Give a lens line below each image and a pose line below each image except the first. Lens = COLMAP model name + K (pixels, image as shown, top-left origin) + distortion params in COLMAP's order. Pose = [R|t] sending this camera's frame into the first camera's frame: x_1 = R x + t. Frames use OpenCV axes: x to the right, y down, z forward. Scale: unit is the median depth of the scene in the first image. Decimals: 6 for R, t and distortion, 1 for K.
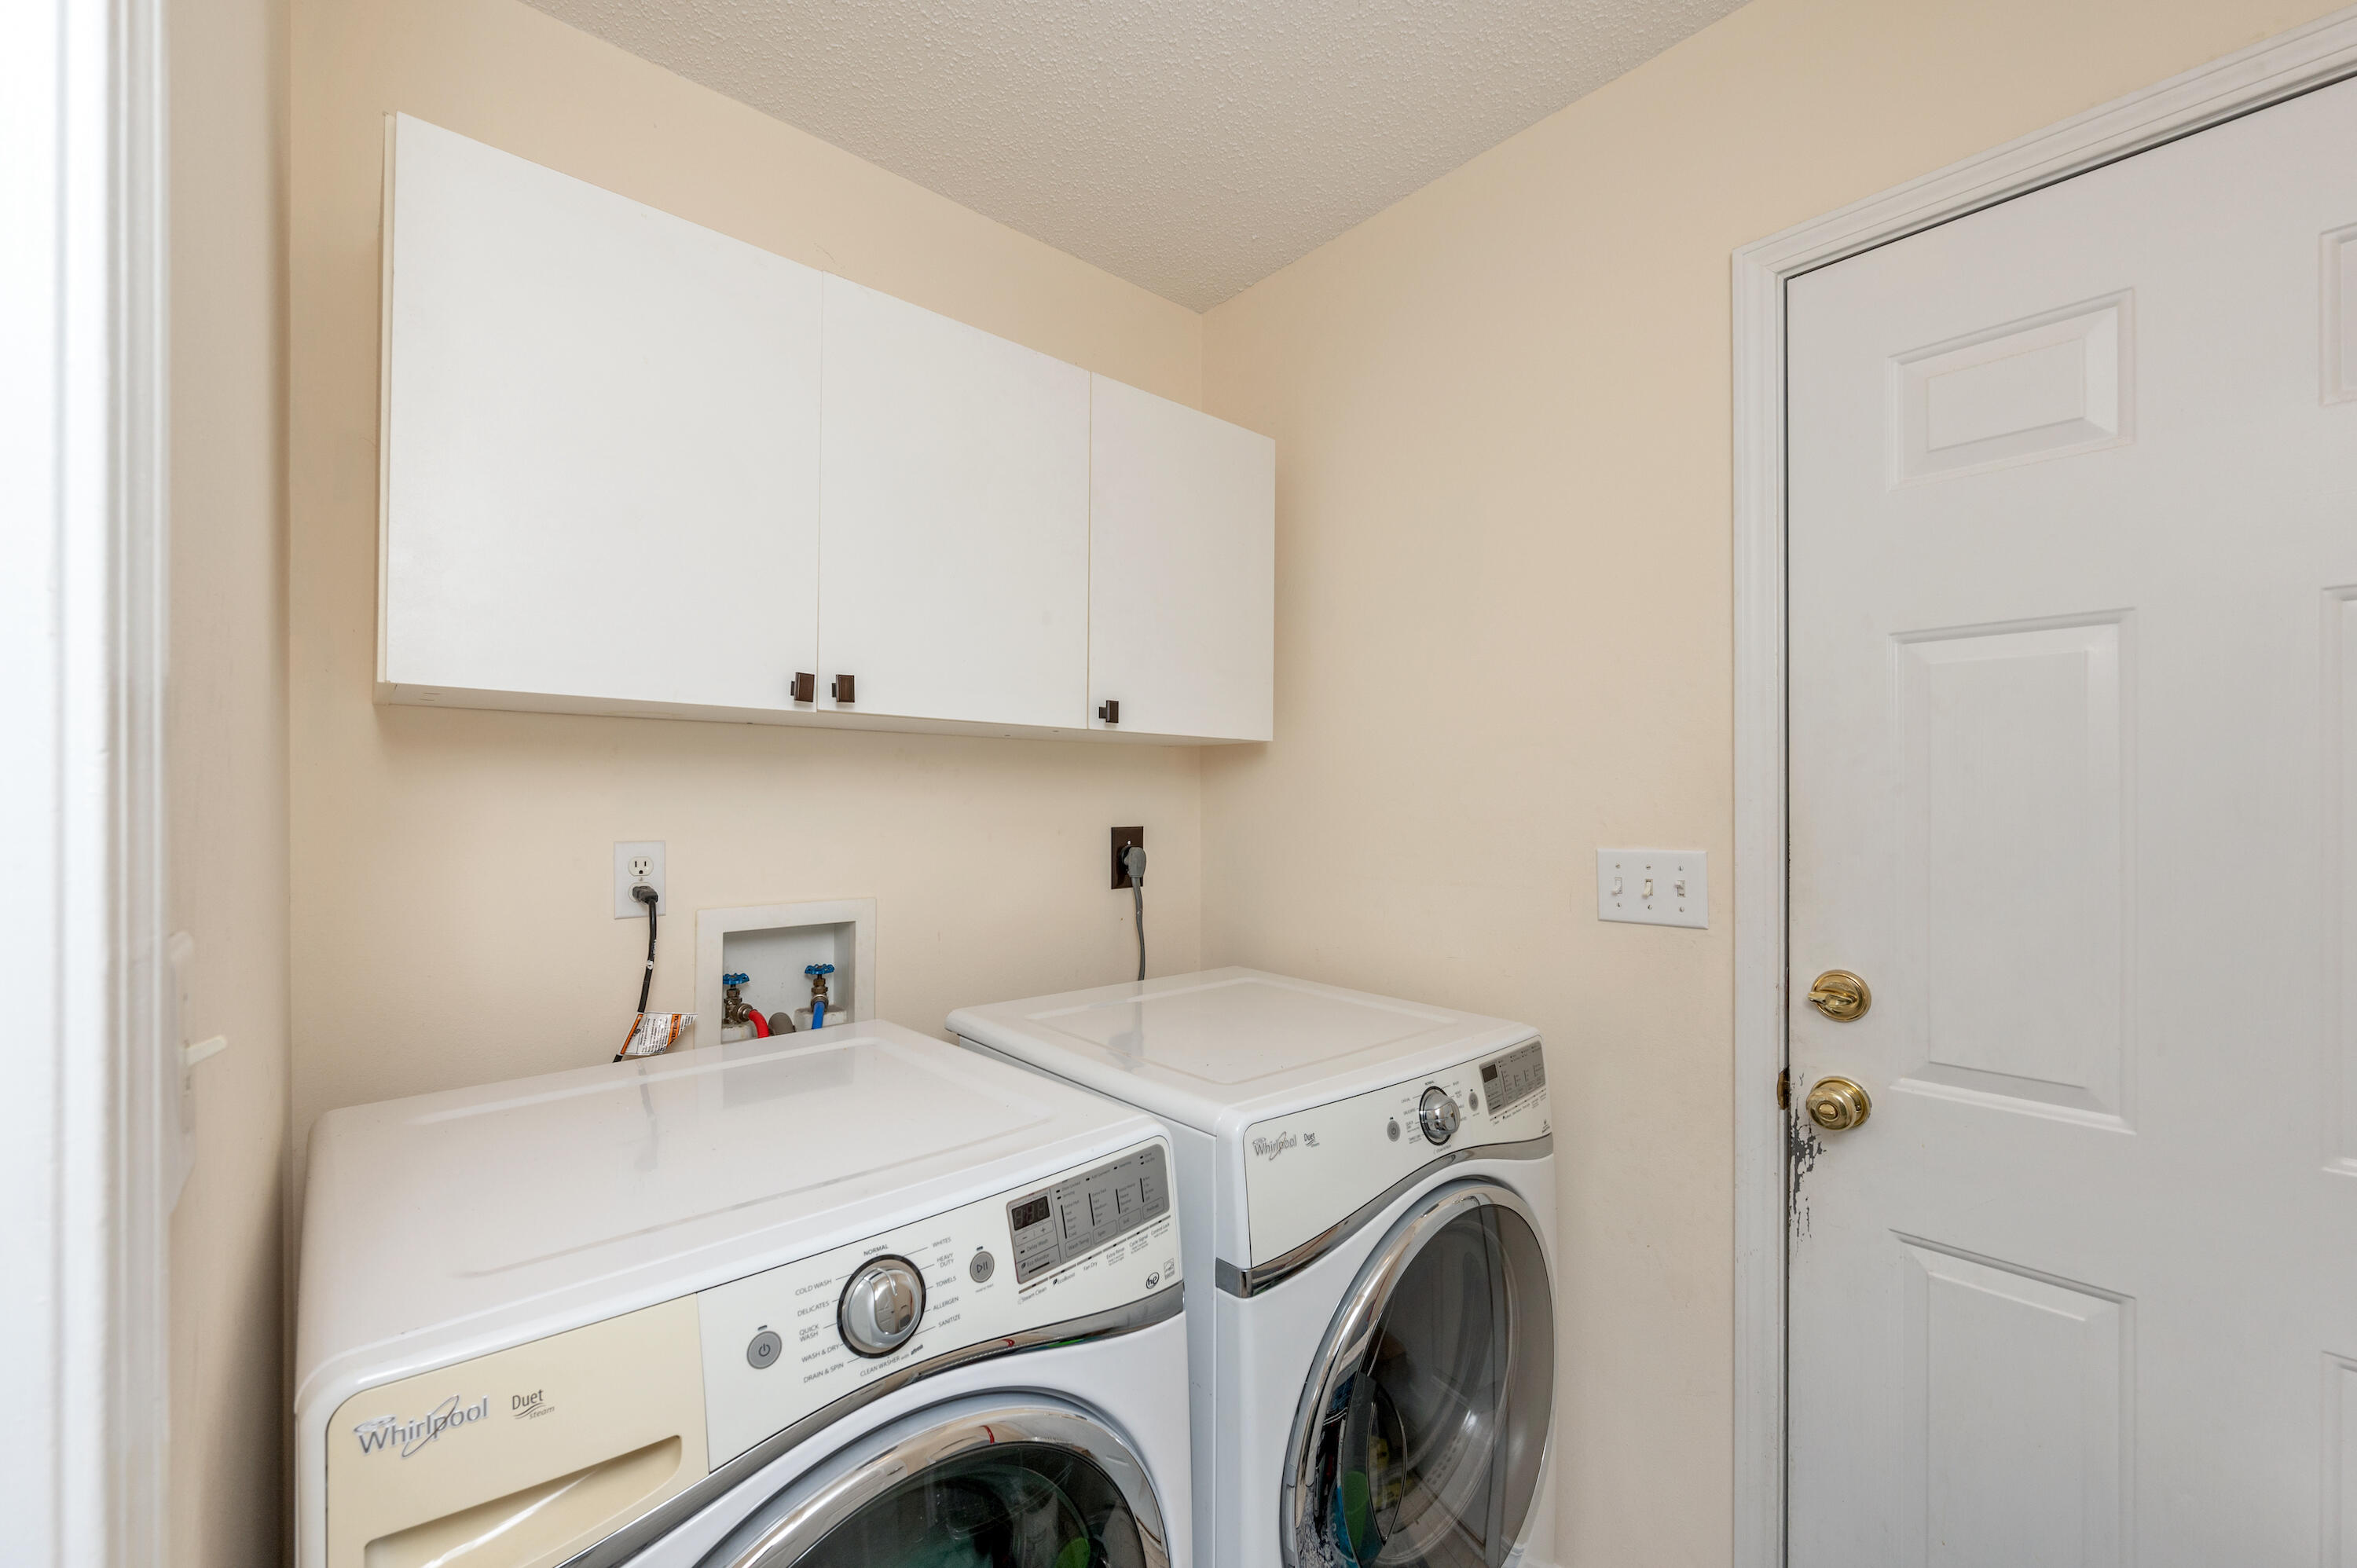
lens RADIAL K [[930.7, 0, 1178.5], [0, 930.7, 784.0], [0, 0, 1]] dist [-0.001089, -0.000064]
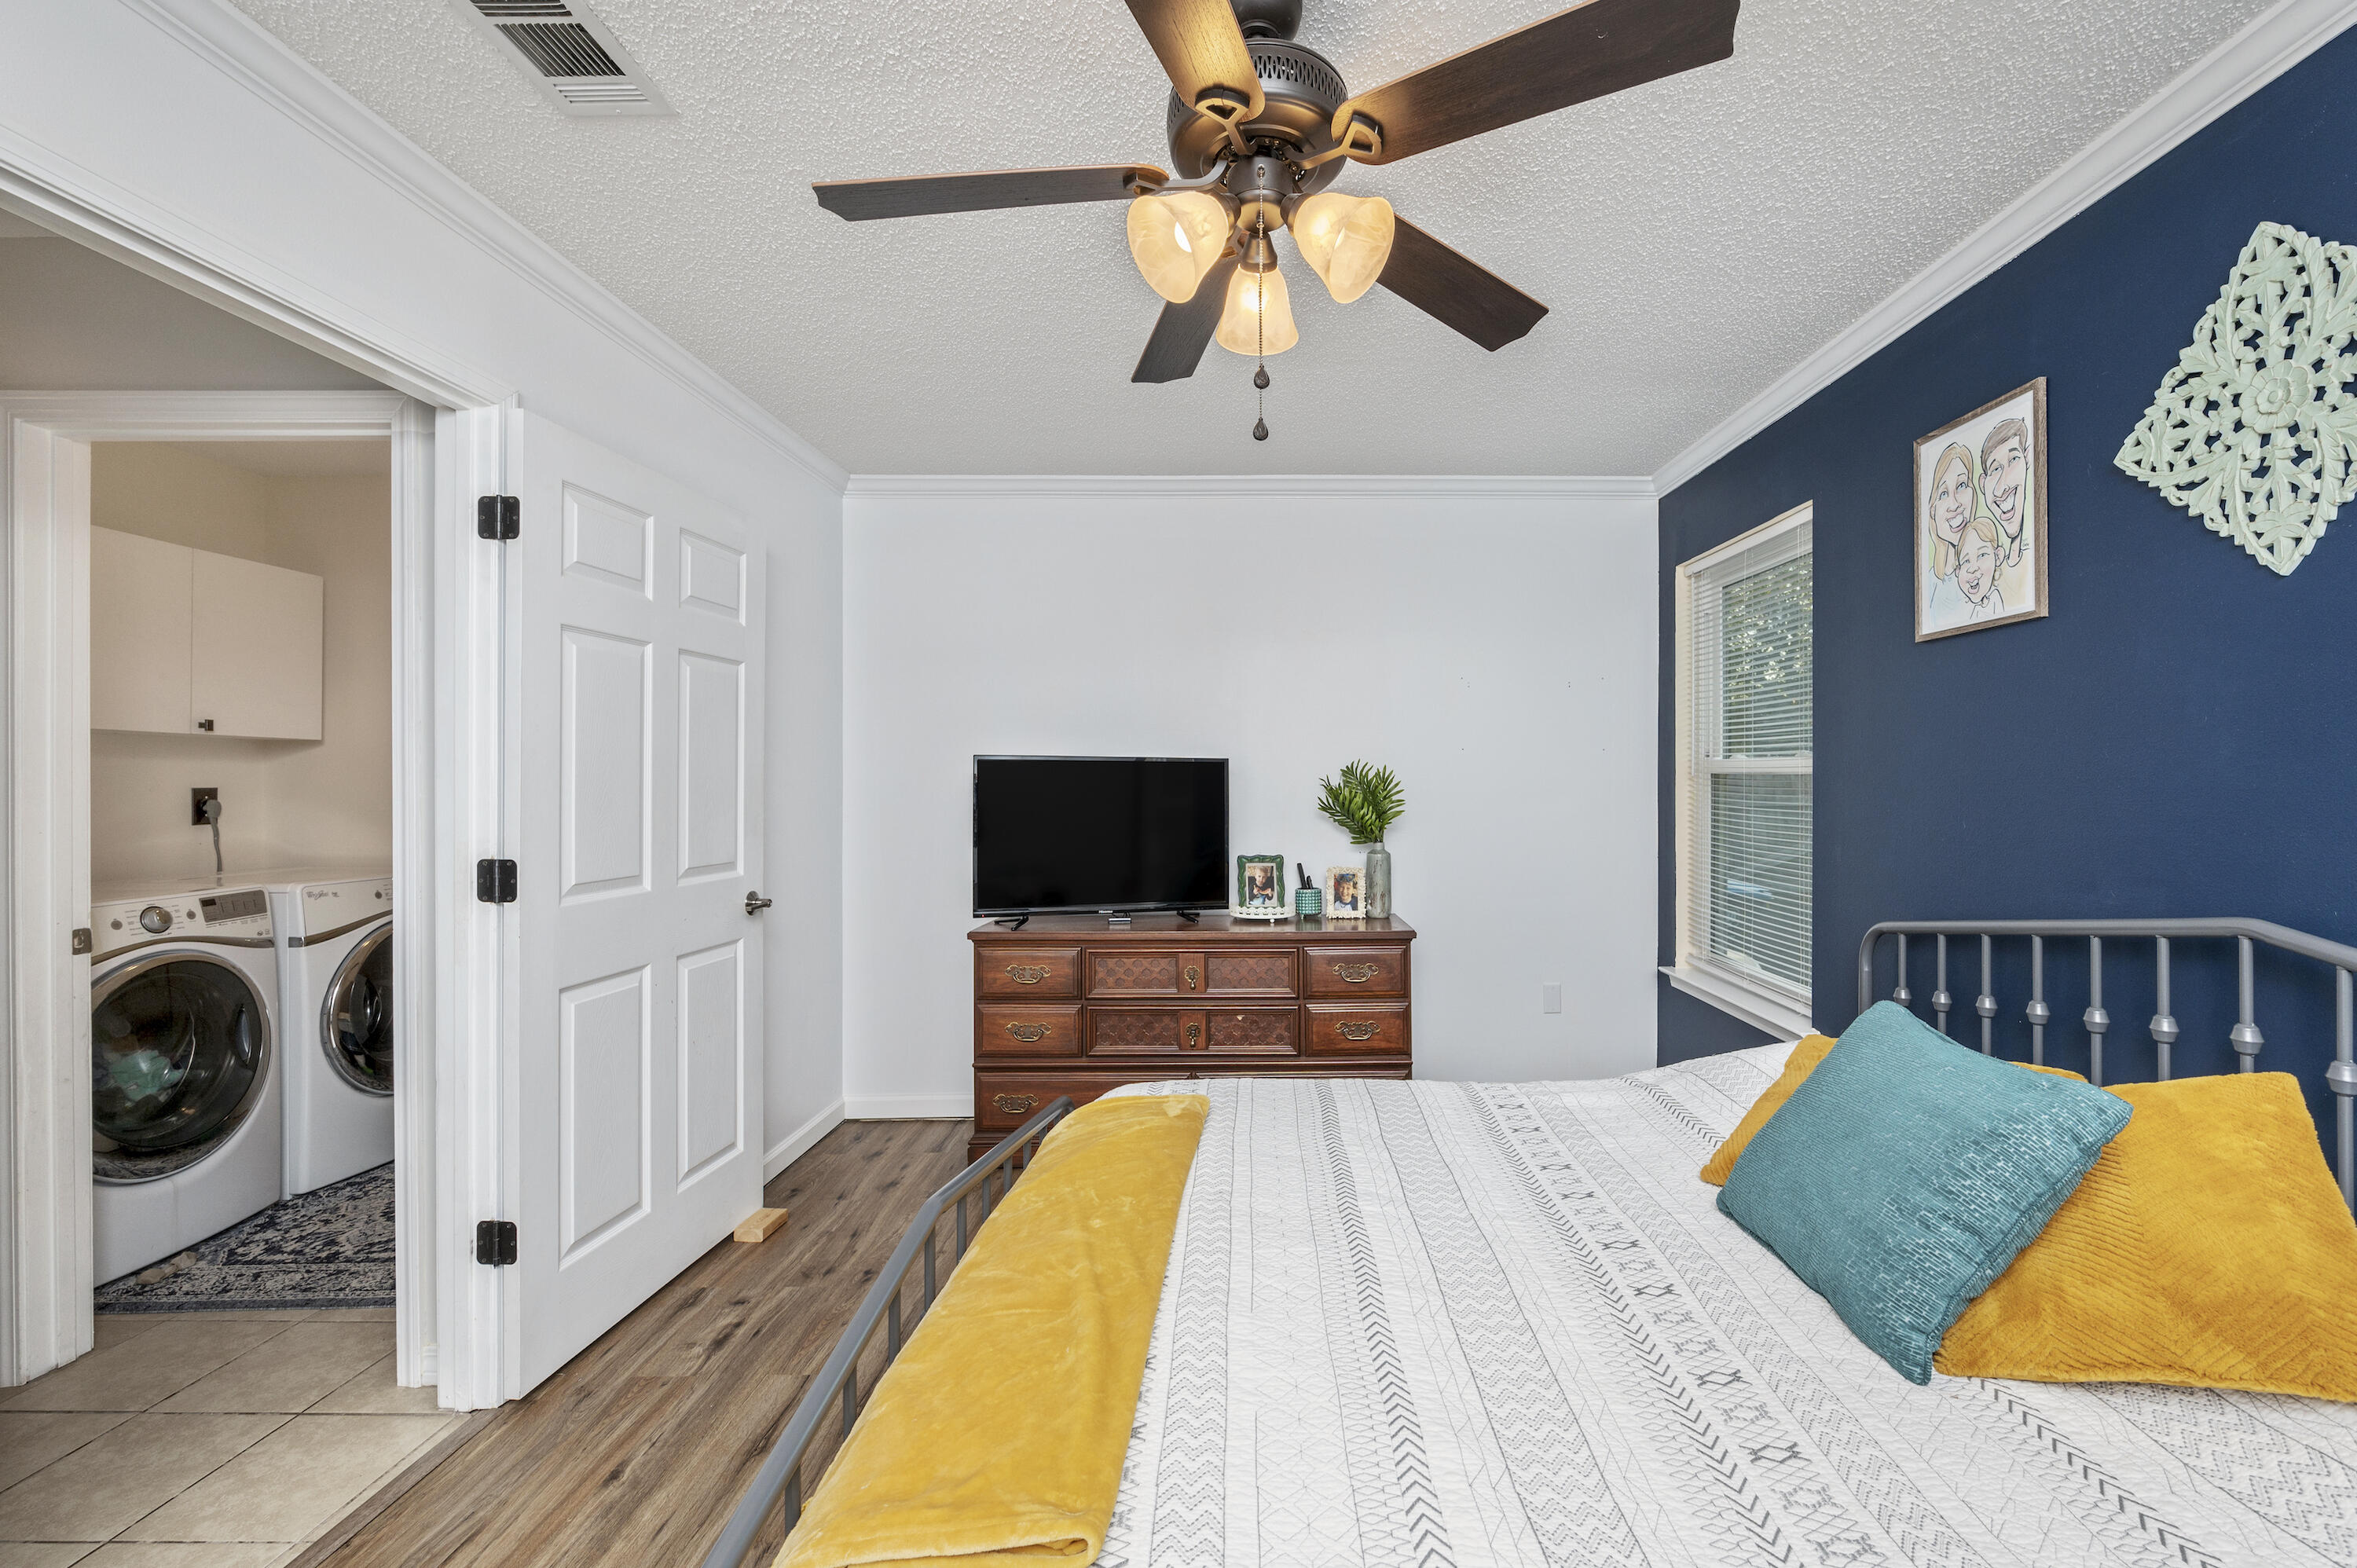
lens RADIAL K [[986.5, 0, 1212.7], [0, 986.5, 769.9], [0, 0, 1]] dist [-0.000568, 0.000031]
pose [[0.677393, 0.004849, 0.735605, -0.249892], [-0.007027, 0.999975, -0.000121, 0.002345], [-0.735587, -0.005087, 0.677411, -2.917516]]
